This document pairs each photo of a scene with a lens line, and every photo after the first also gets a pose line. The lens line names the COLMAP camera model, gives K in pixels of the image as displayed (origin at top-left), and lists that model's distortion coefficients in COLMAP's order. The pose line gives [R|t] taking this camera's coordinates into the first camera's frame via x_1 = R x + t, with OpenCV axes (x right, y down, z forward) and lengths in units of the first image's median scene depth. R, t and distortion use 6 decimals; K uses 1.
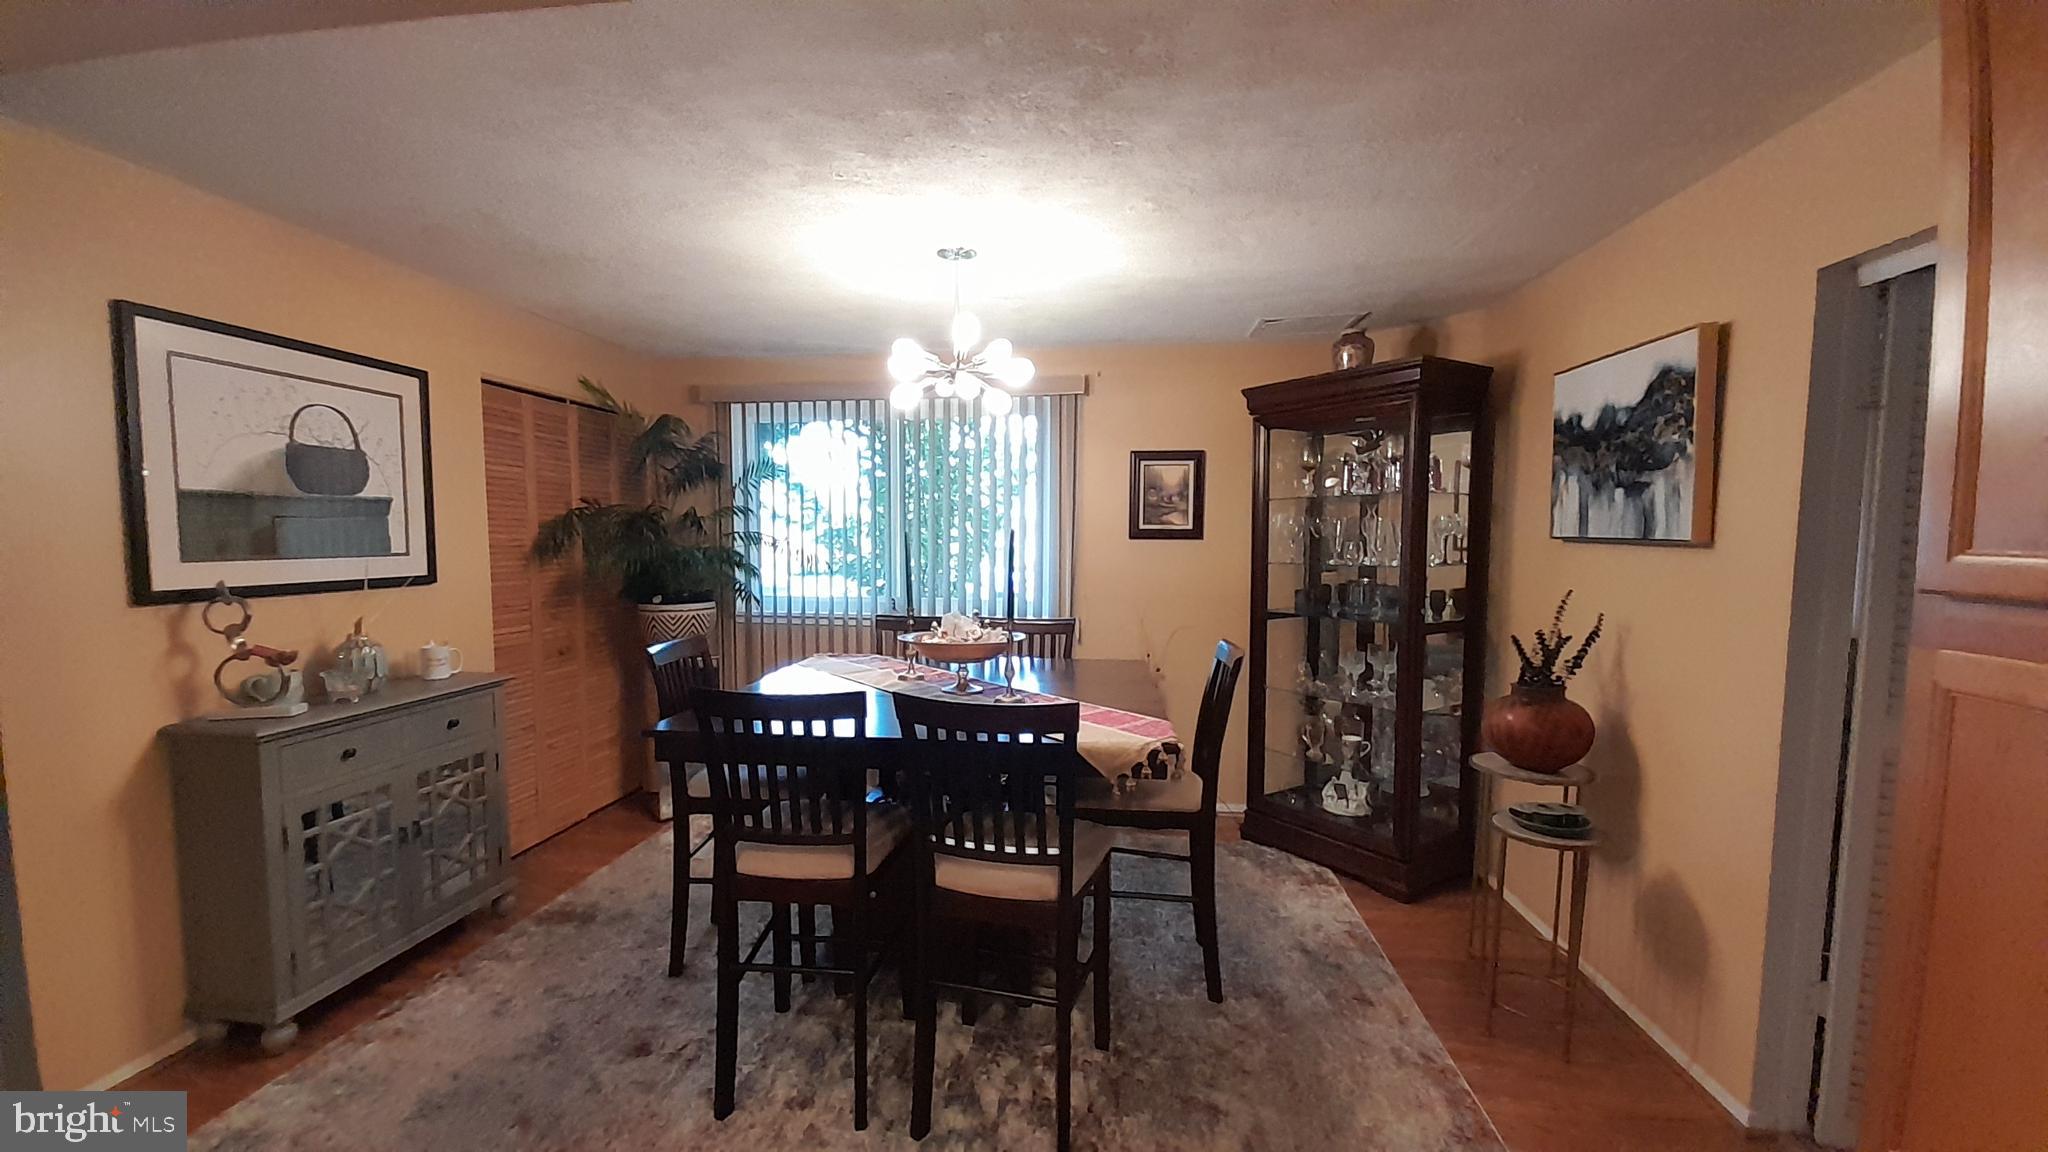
lens RADIAL K [[793.8, 0, 995.6], [0, 793.8, 593.6], [0, 0, 1]] dist [-0.003902, -0.005598]
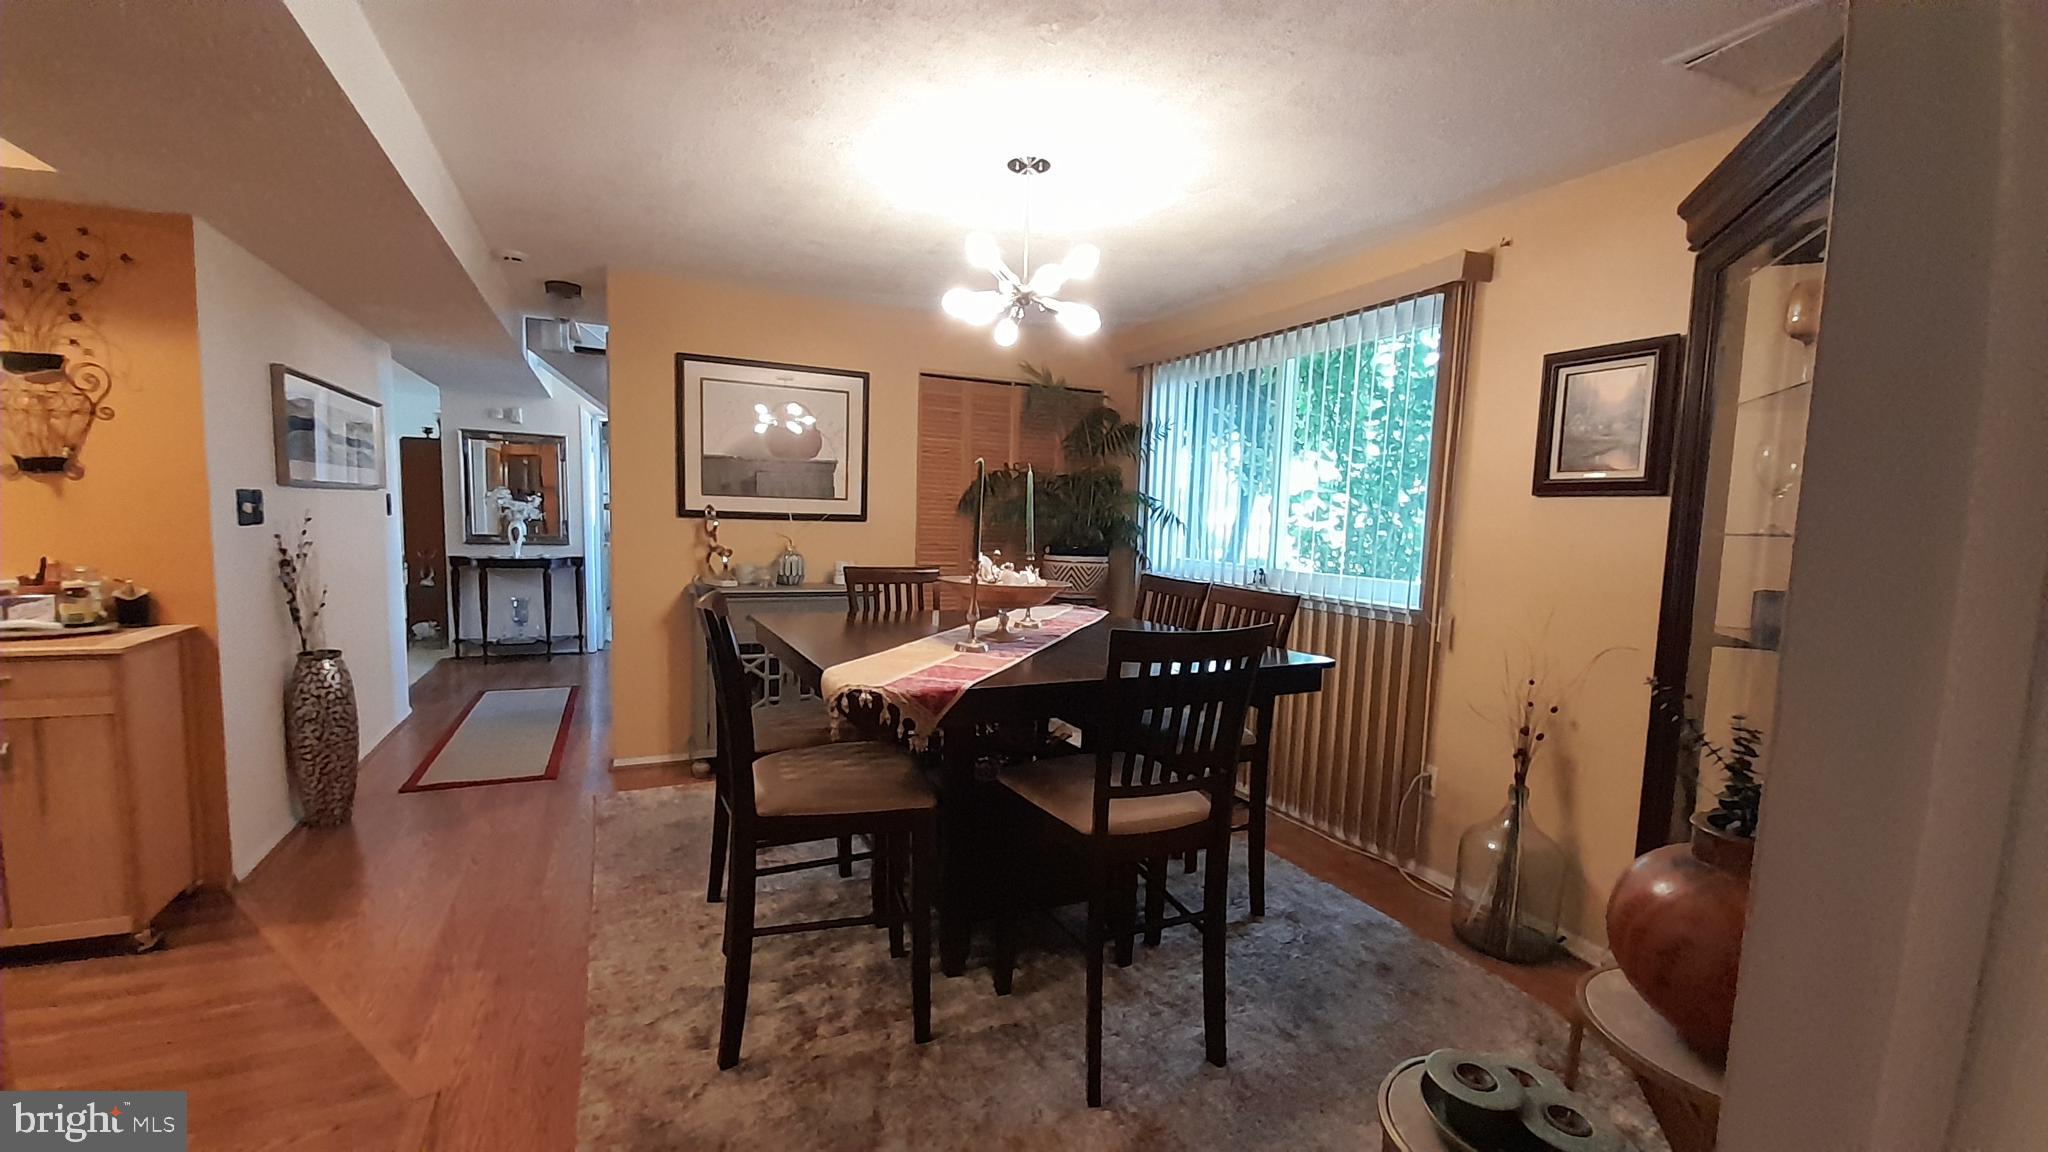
lens RADIAL K [[793.8, 0, 1009.8], [0, 793.8, 596.9], [0, 0, 1]] dist [-0.003902, -0.005598]
pose [[0.552026, 0.099558, -0.827862, 0.808380], [-0.089328, 0.994194, 0.059996, 0.018210], [0.829028, 0.040832, 0.557714, 0.526236]]
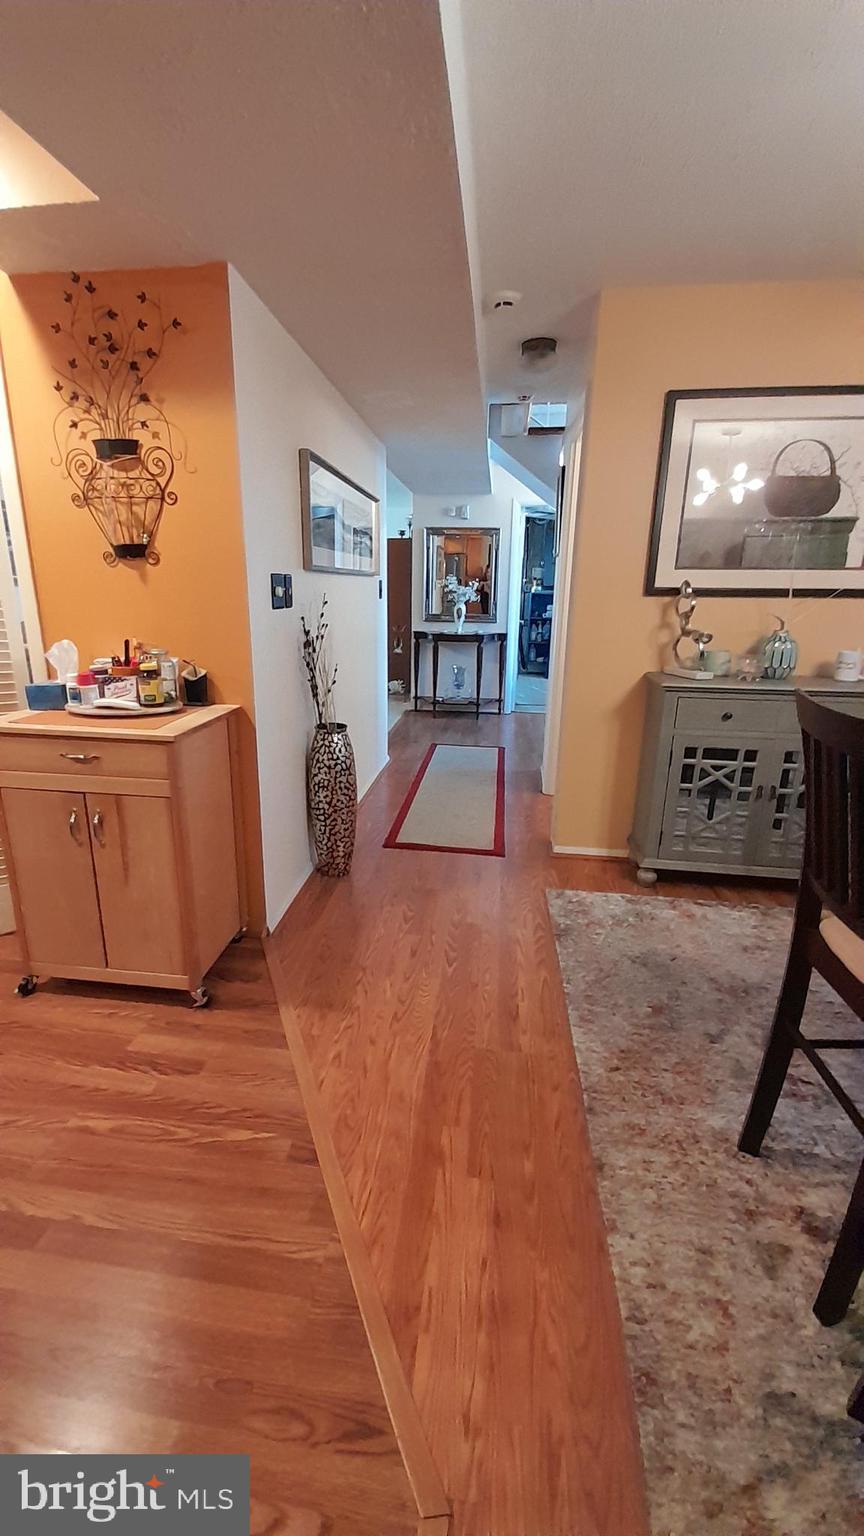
lens RADIAL K [[595.4, 0, 420.3], [0, 595.4, 756.2], [0, 0, 1]] dist [-0.003902, -0.005598]
pose [[0.000285, 0.267891, -0.963449, 0.175298], [-0.081280, 0.960268, 0.266983, 0.039215], [0.996691, 0.078233, 0.022048, 0.453981]]
